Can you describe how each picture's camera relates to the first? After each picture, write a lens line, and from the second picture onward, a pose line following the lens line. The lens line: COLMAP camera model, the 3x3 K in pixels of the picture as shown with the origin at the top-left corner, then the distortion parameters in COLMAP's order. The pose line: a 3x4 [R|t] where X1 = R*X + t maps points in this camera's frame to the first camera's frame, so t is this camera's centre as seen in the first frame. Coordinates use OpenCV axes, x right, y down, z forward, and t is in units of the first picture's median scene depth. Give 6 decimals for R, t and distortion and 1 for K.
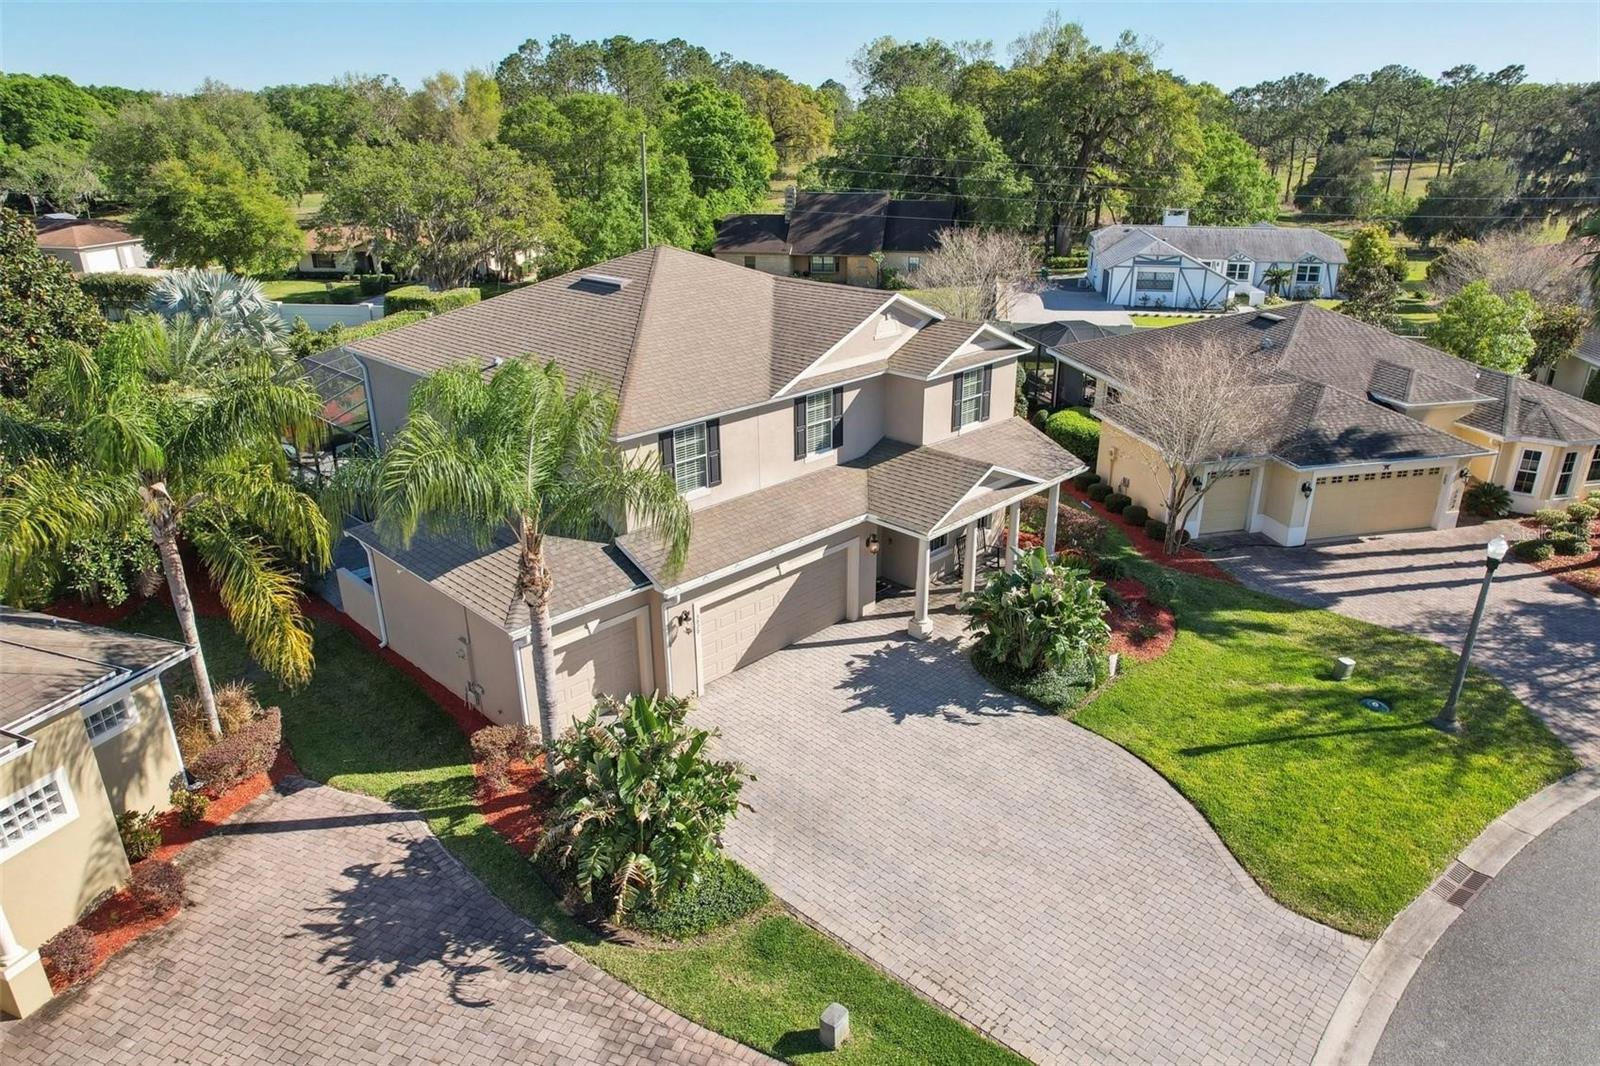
lens RADIAL K [[1033.2, 0, 800.0], [0, 1033.2, 533.0], [0, 0, 1]] dist [-0.059538, 0.046822]
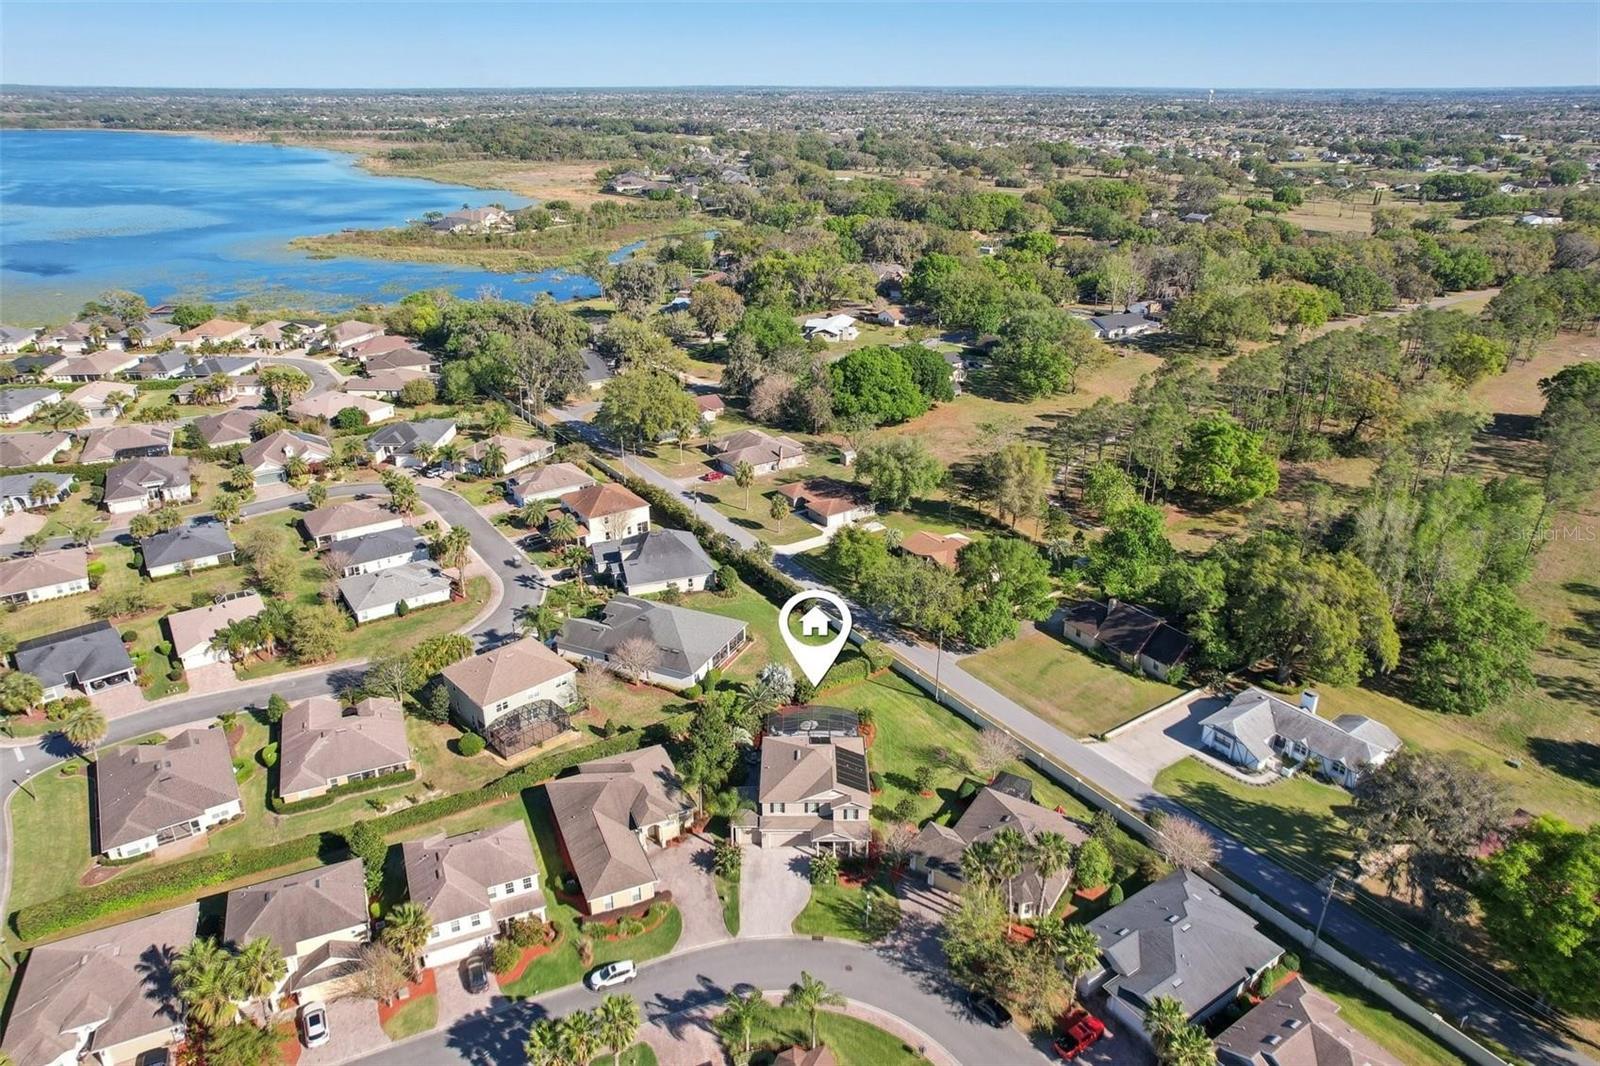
lens RADIAL K [[1033.2, 0, 800.0], [0, 1033.2, 533.0], [0, 0, 1]] dist [-0.059538, 0.046822]
pose [[0.701303, 0.283361, -0.654126, 2.896562], [-0.265081, 0.955463, 0.129698, -2.035502], [0.661745, 0.082439, 0.745183, -2.859592]]
